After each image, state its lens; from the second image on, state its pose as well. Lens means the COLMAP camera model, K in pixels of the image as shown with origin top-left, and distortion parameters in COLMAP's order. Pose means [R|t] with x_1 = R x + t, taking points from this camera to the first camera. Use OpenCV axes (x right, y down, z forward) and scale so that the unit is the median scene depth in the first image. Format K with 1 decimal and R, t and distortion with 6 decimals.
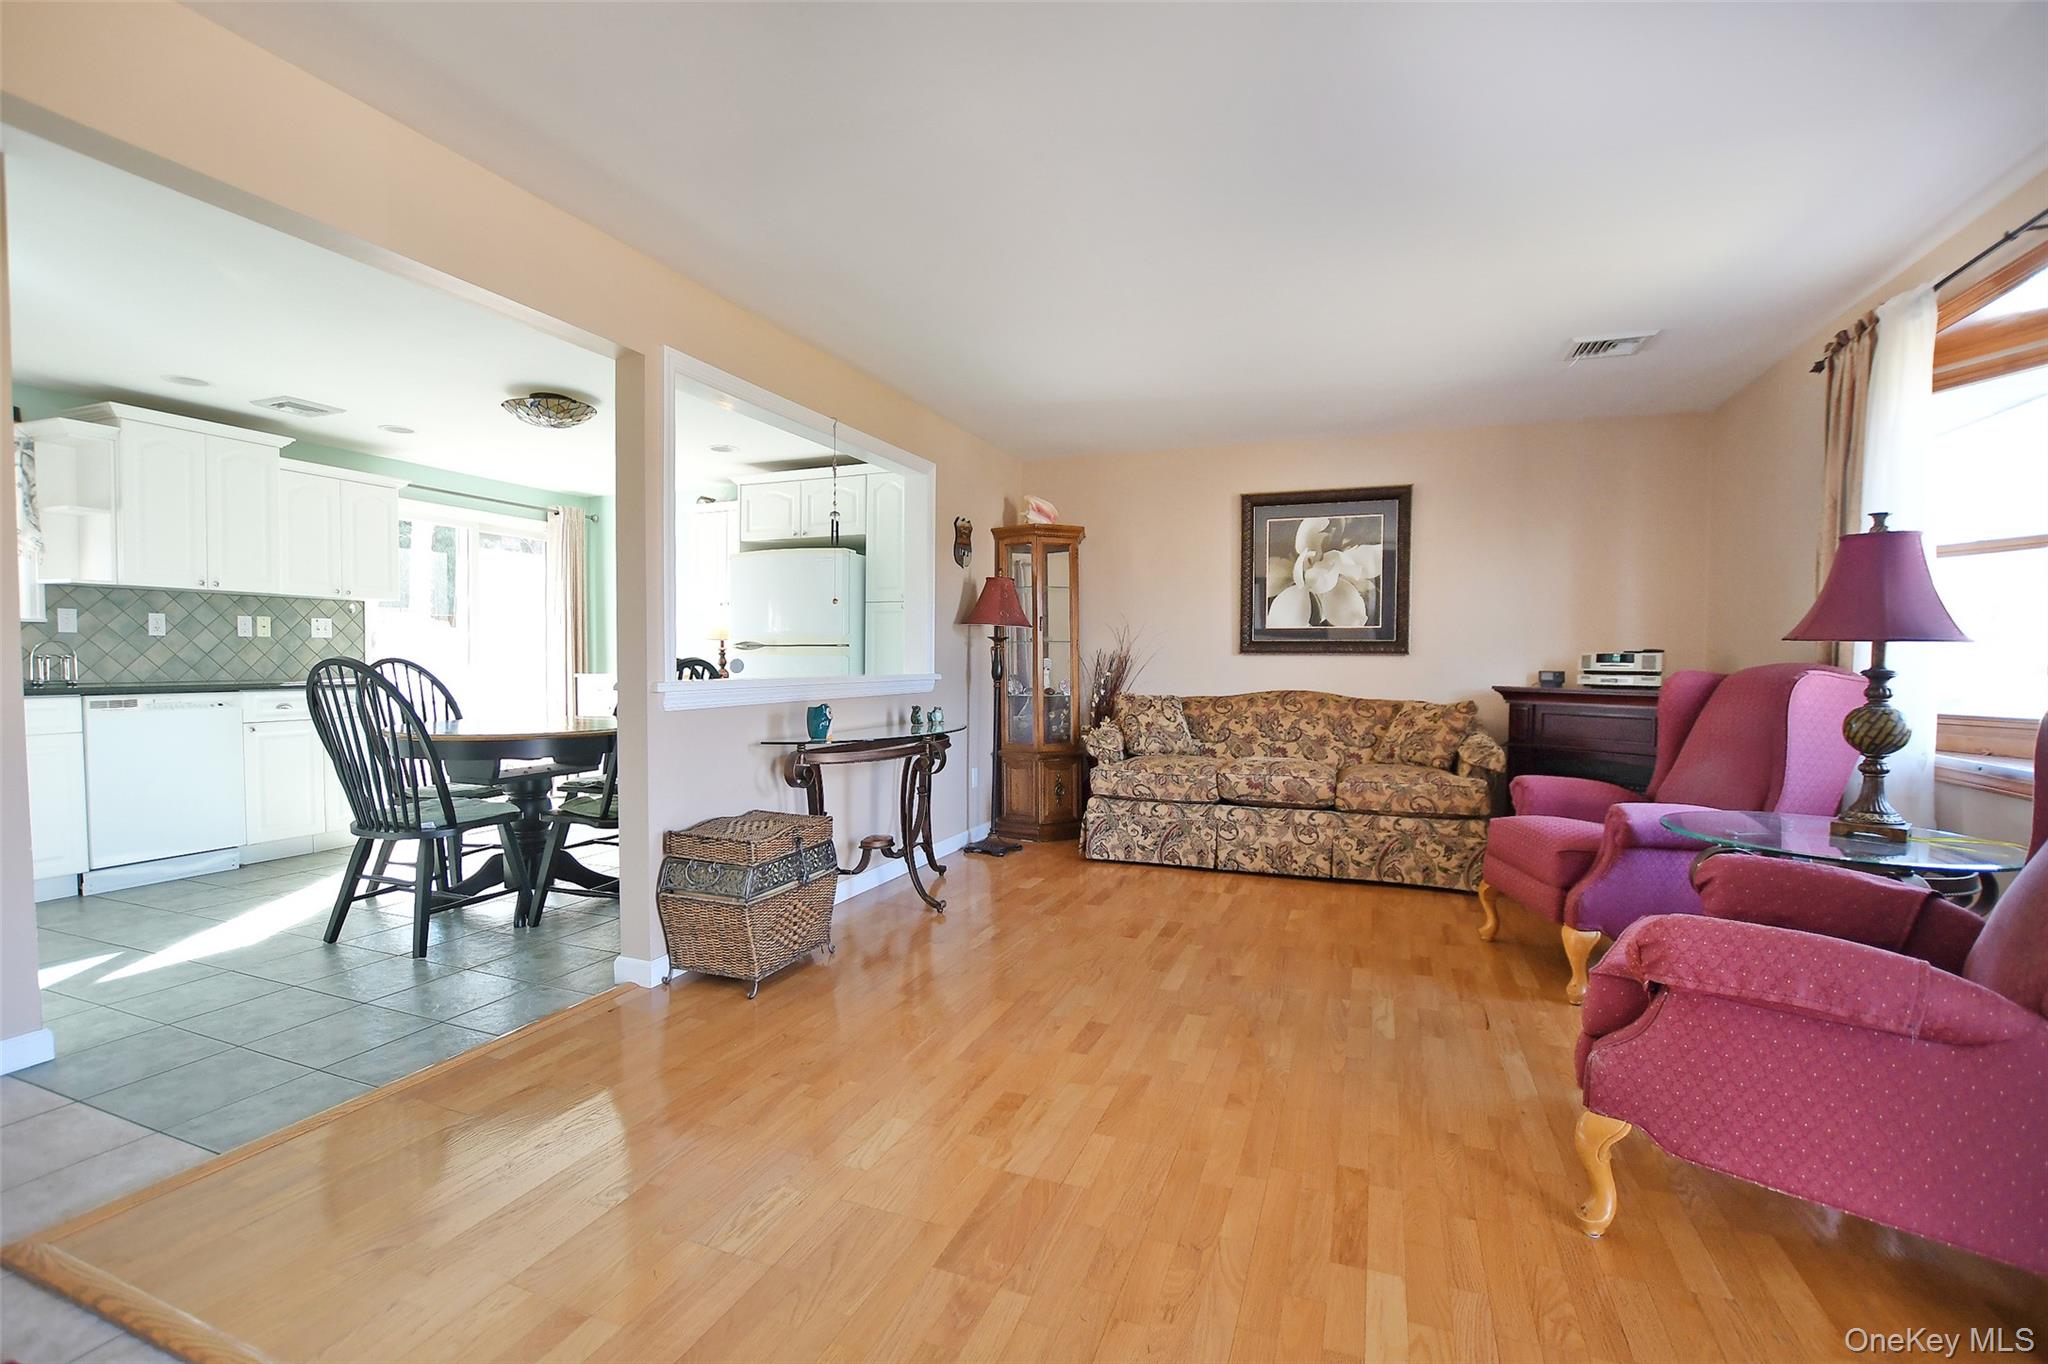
lens RADIAL K [[921.9, 0, 1007.1], [0, 921.9, 693.6], [0, 0, 1]] dist [-0.028913, 0.001461]
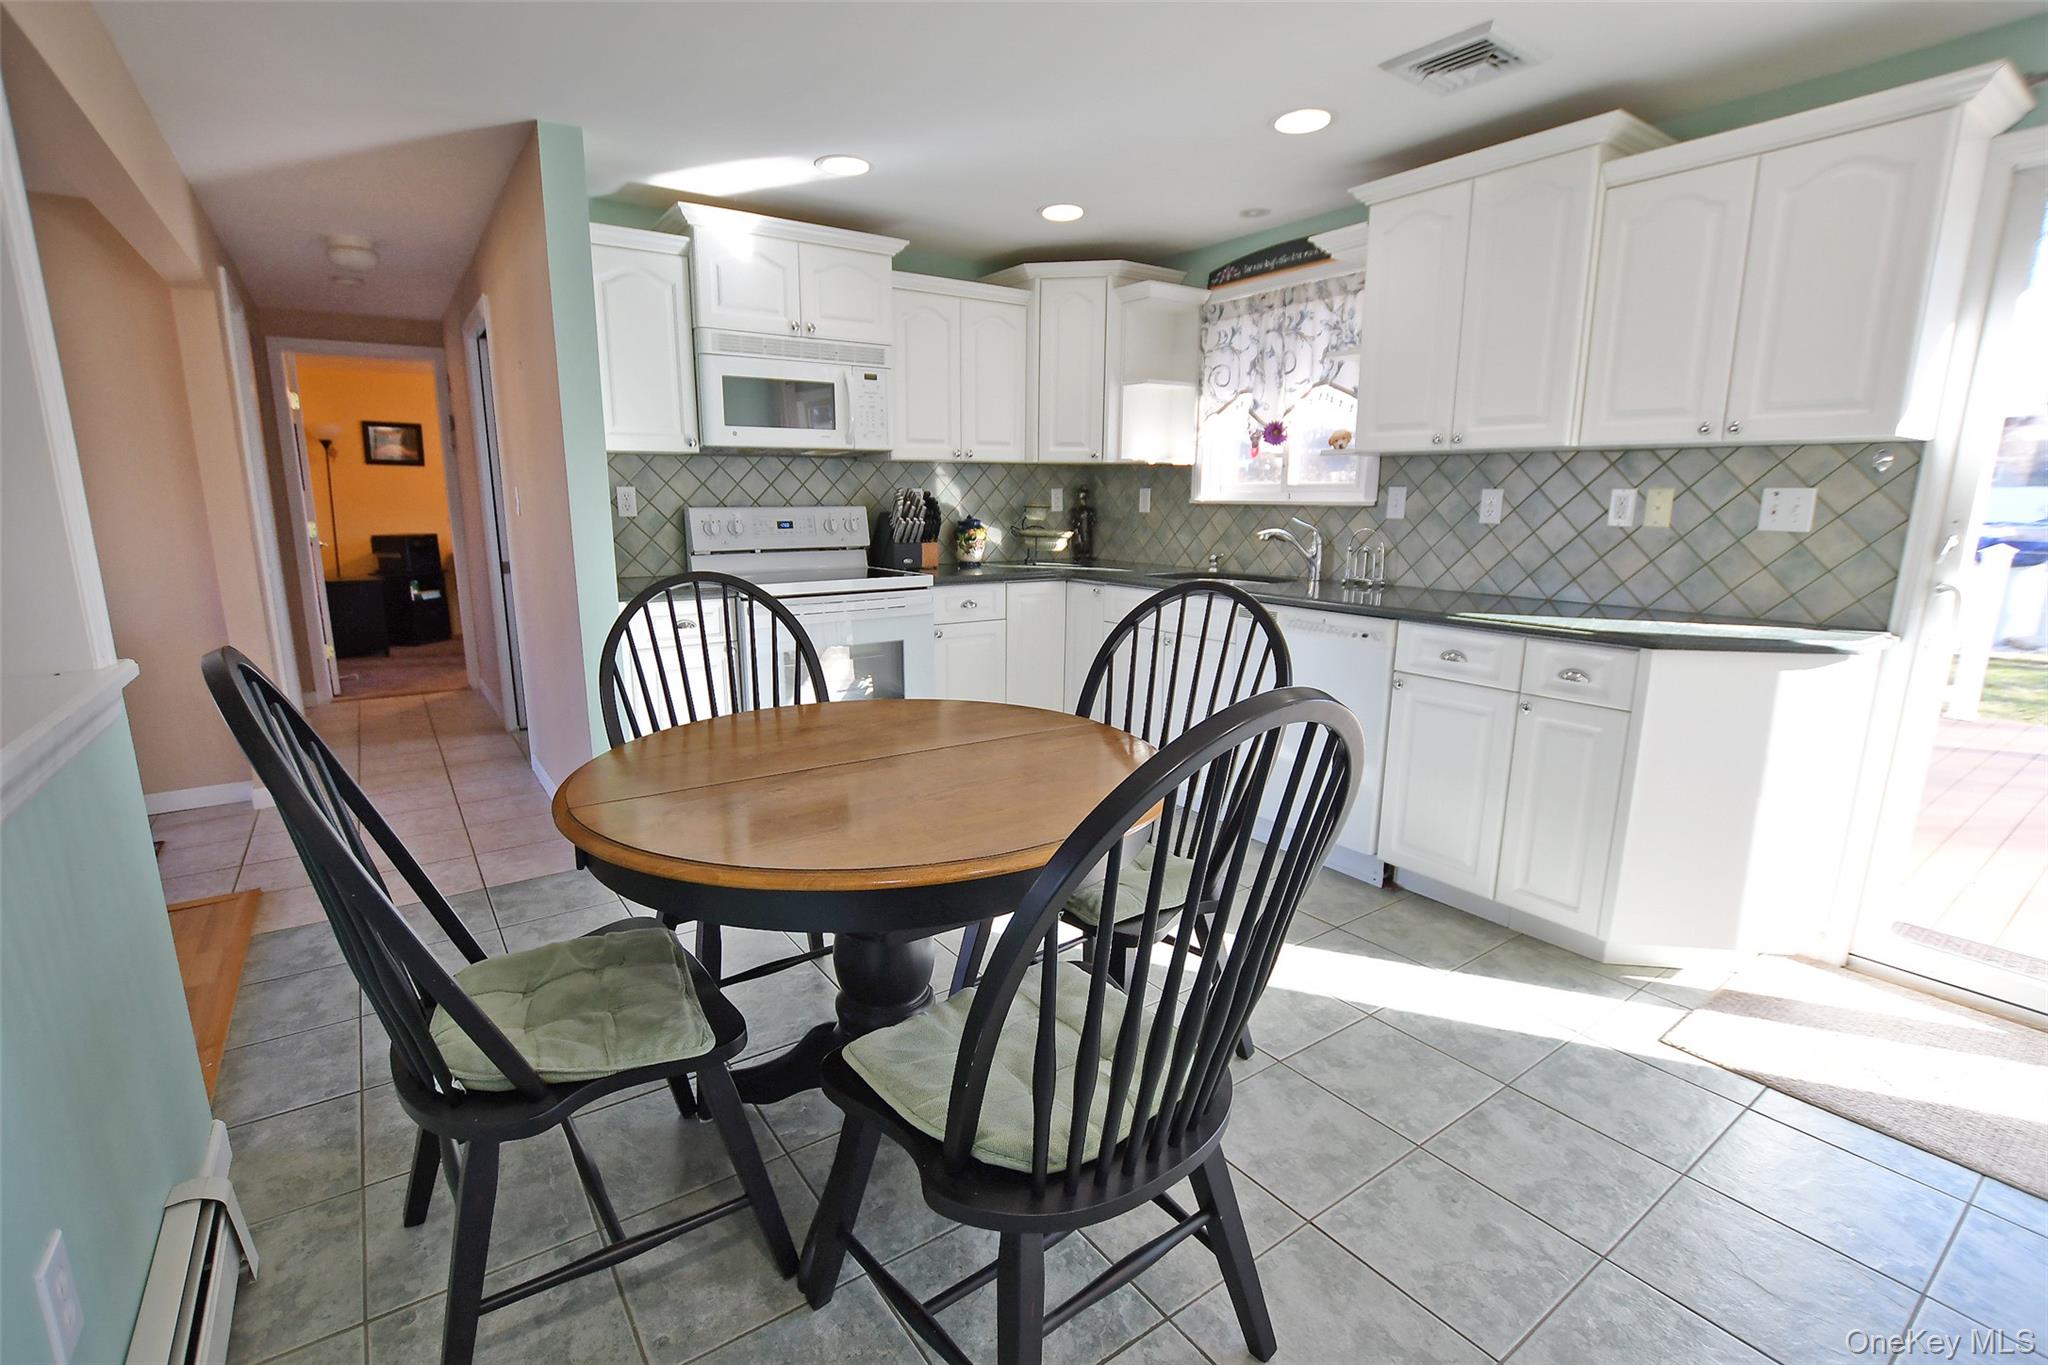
lens RADIAL K [[921.9, 0, 1007.1], [0, 921.9, 694.1], [0, 0, 1]] dist [-0.028913, 0.001461]
pose [[-0.551040, 0.169415, -0.817101, -0.185003], [-0.037810, 0.973100, 0.227258, -0.085007], [0.833622, 0.156123, -0.529812, 1.121984]]
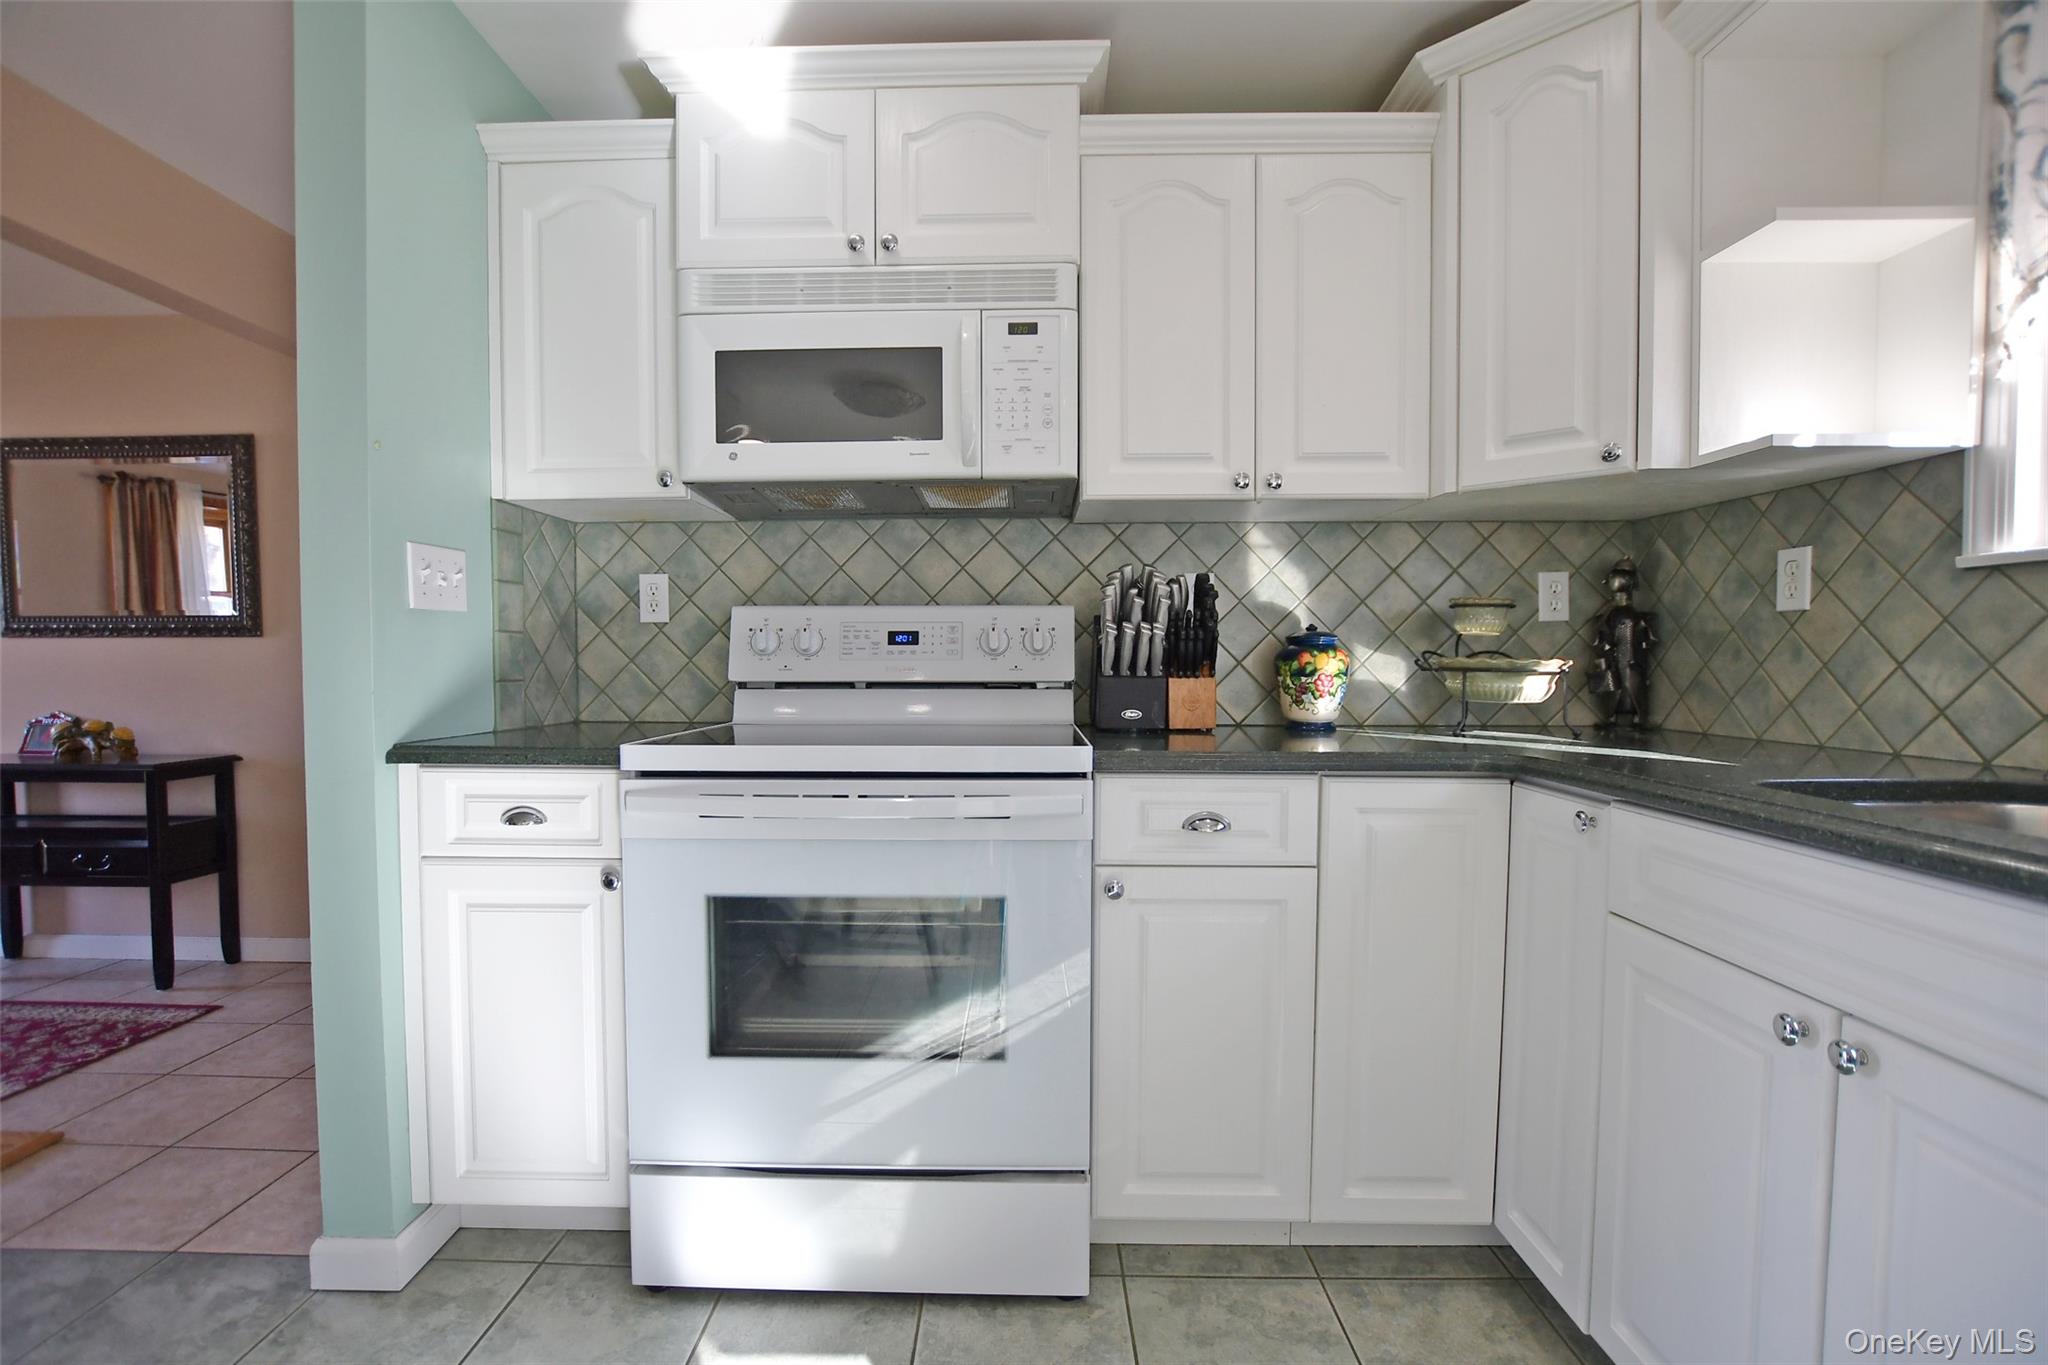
lens RADIAL K [[907.0, 0, 1007.2], [0, 907.0, 694.9], [0, 0, 1]] dist [-0.034016, 0.006386]
pose [[-0.935632, 0.008897, -0.352865, -0.689162], [-0.017883, 0.997204, 0.072560, -0.041122], [0.352524, 0.074200, -0.932857, 0.912735]]
